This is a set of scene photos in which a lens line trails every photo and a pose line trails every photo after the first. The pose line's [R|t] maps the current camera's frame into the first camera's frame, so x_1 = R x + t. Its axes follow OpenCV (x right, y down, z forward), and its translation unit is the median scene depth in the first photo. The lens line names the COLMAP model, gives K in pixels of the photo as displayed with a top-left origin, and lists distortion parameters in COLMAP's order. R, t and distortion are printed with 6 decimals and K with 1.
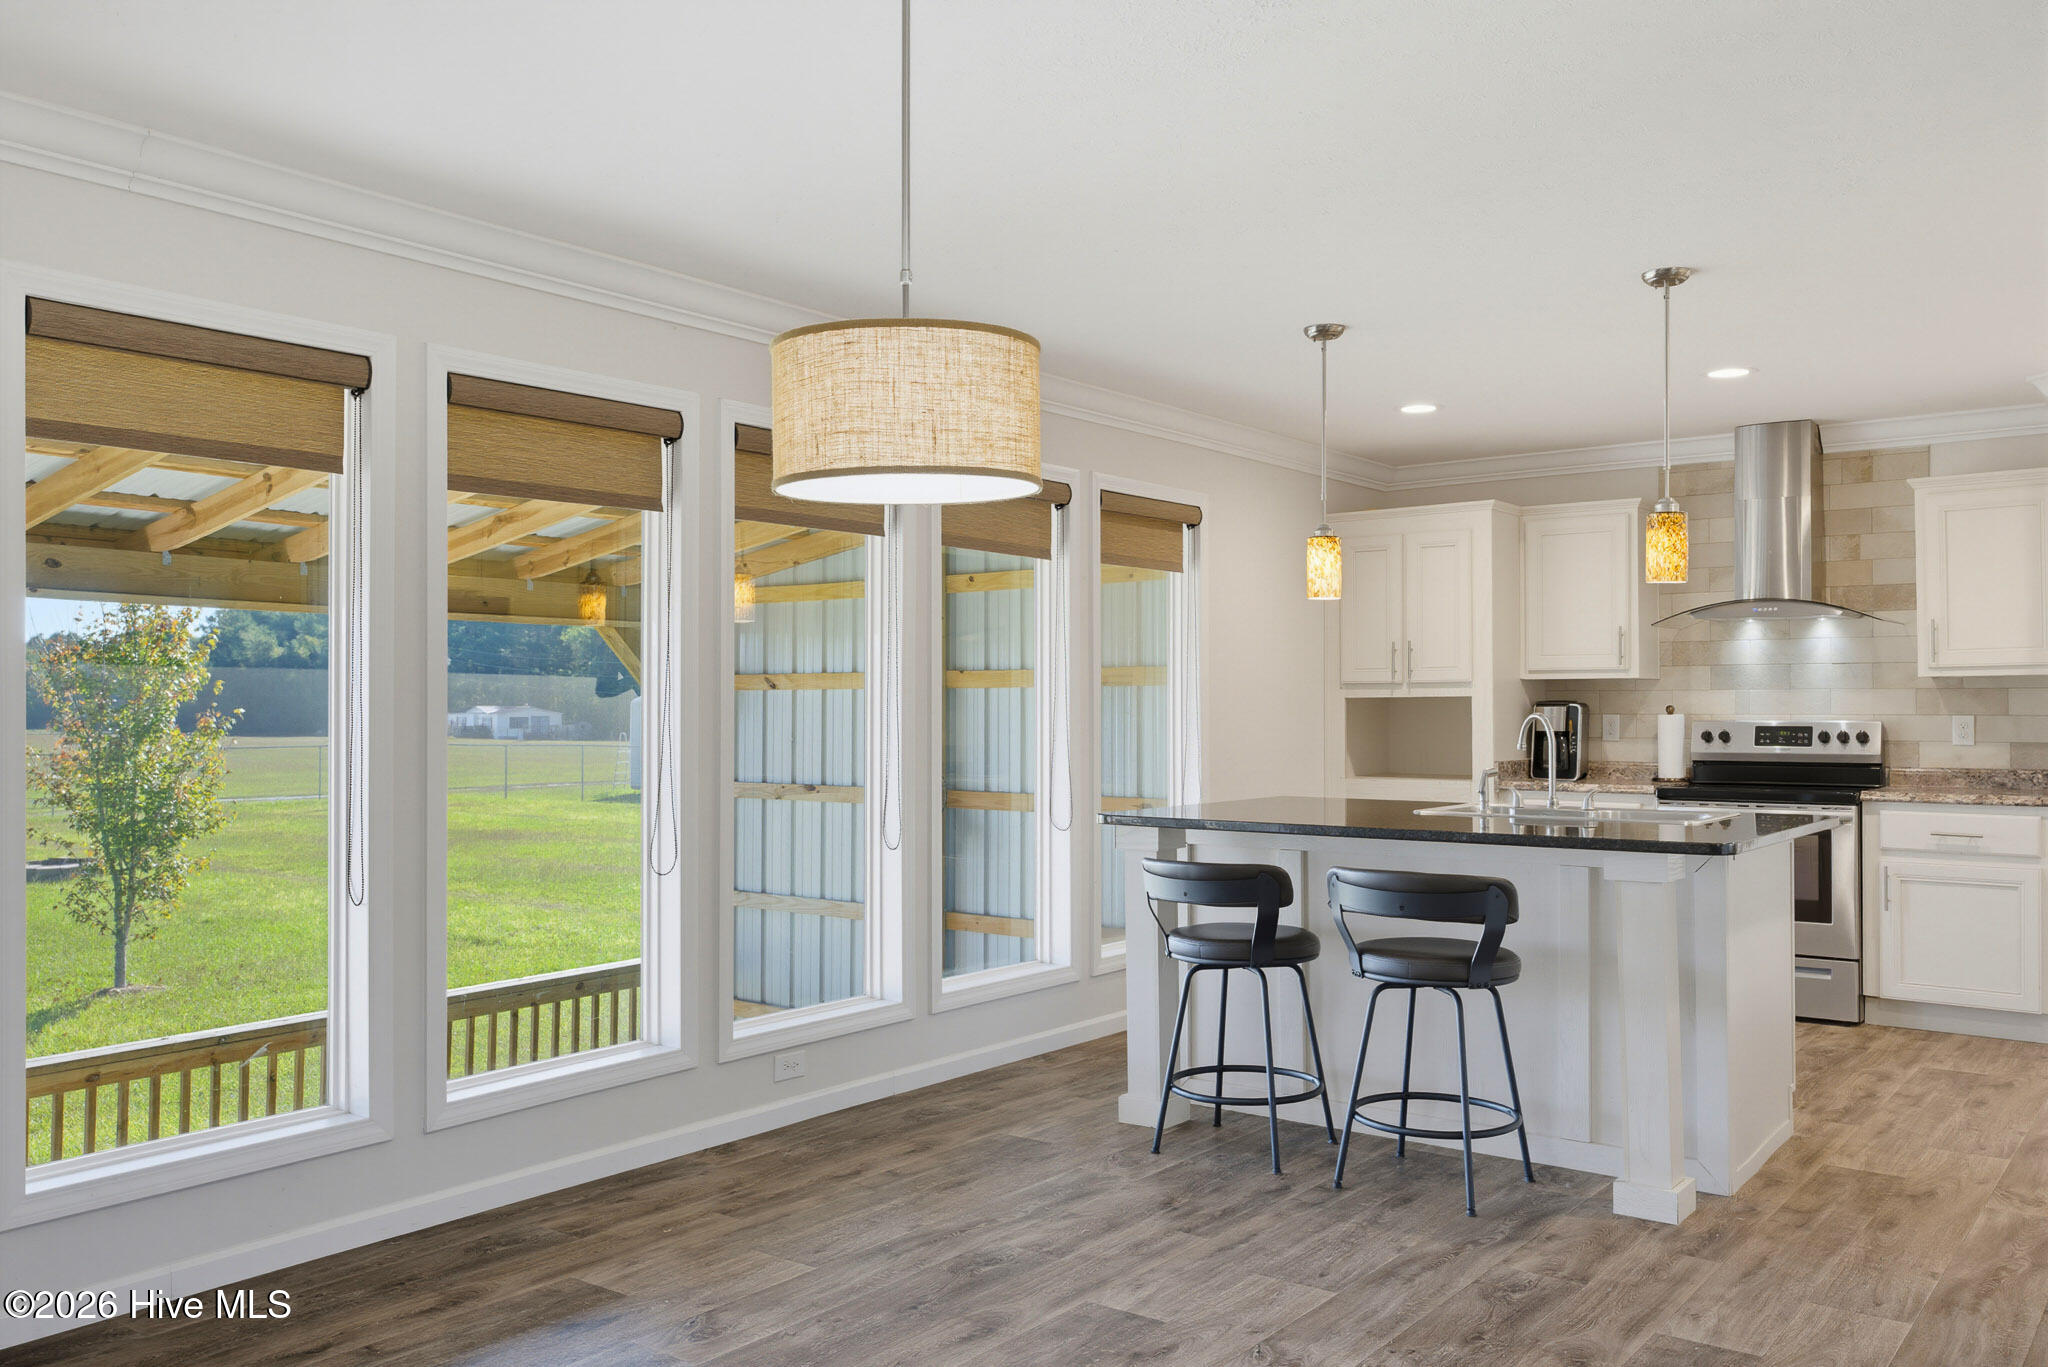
lens RADIAL K [[1623.4, 0, 1032.3], [0, 1623.4, 693.1], [0, 0, 1]] dist [0.011140, -0.006572]
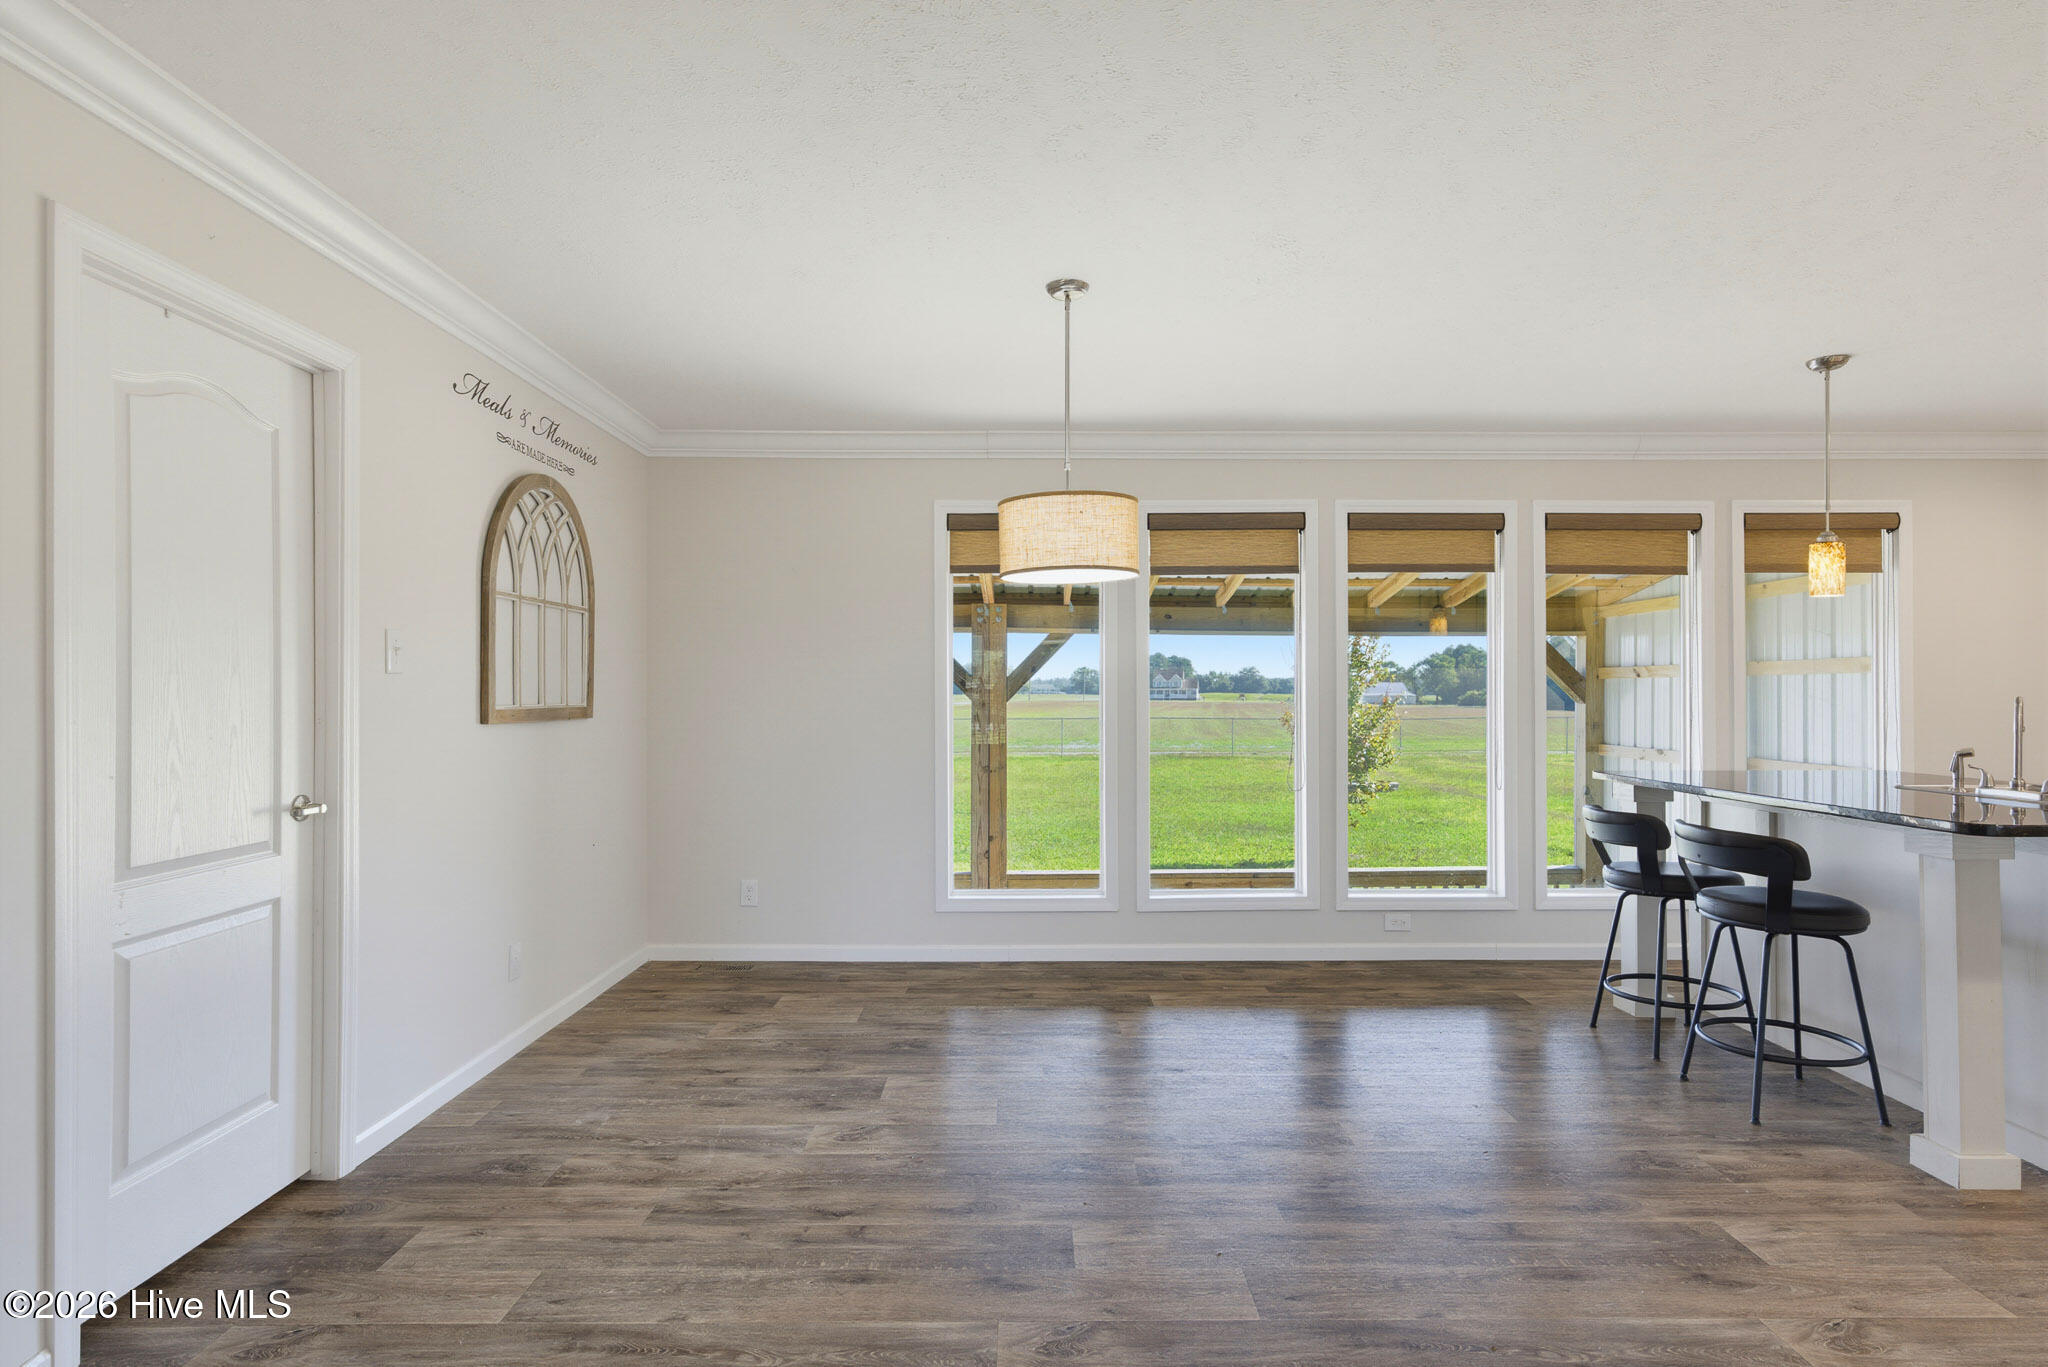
lens RADIAL K [[1109.0, 0, 1032.3], [0, 1109.0, 682.7], [0, 0, 1]] dist [-0.000892, 0.003192]
pose [[0.611358, -0.005080, -0.791338, 0.354870], [0.005912, 0.999981, -0.001853, 0.000961], [0.791332, -0.003545, 0.611376, 0.060158]]
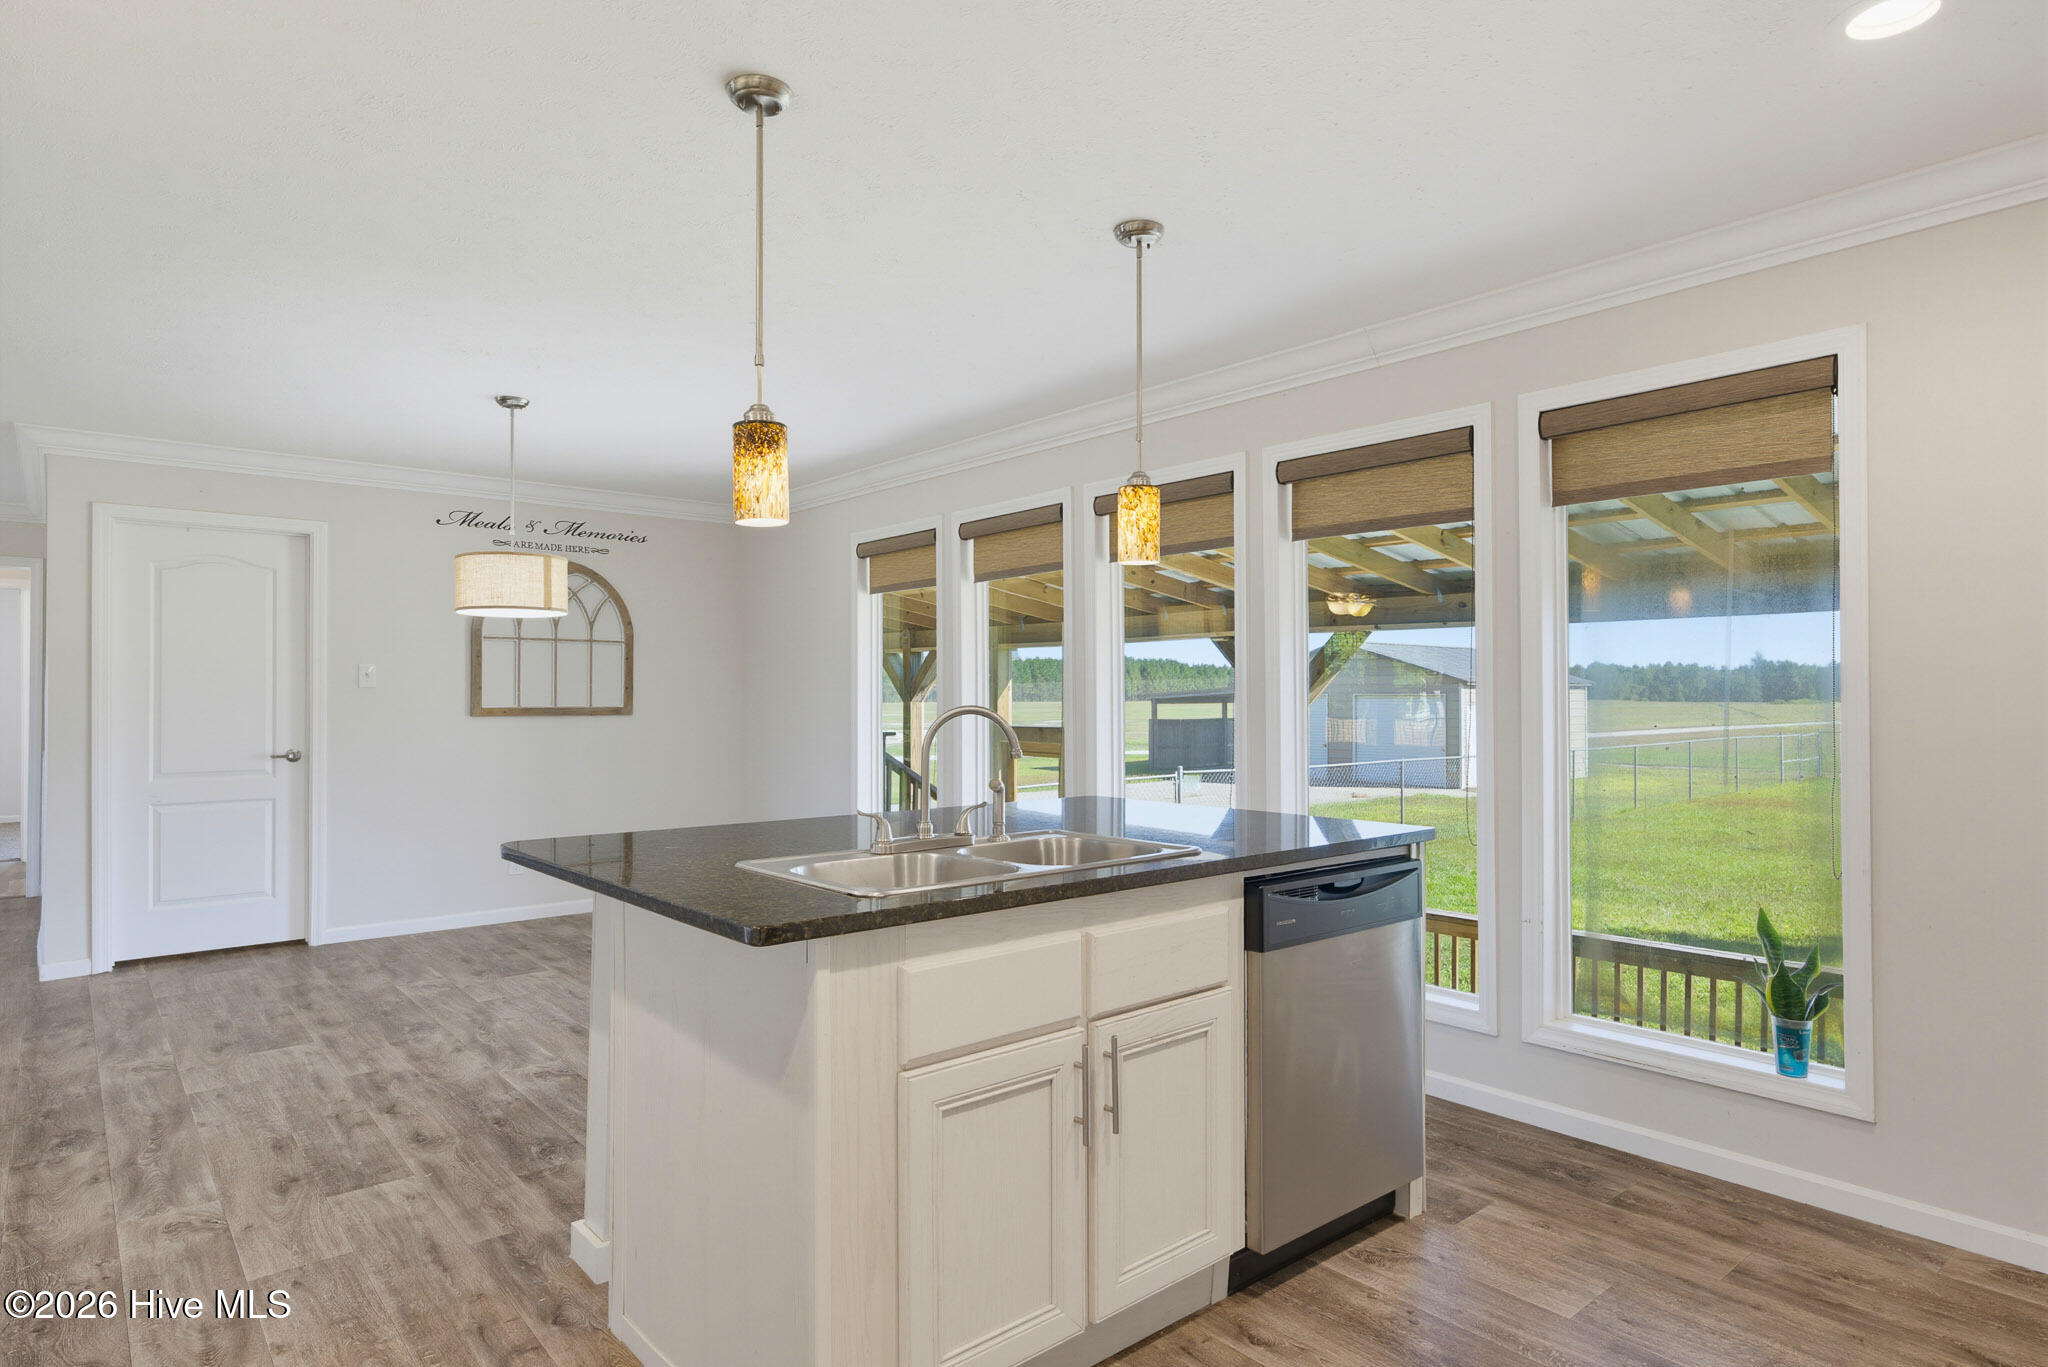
lens RADIAL K [[1129.5, 0, 1031.4], [0, 1129.5, 693.5], [0, 0, 1]] dist [-0.006923, 0.001912]
pose [[-0.207617, -0.000353, -0.978210, 0.574582], [0.009318, 0.999954, -0.002338, 0.005823], [0.978166, -0.009601, -0.207604, 0.827127]]
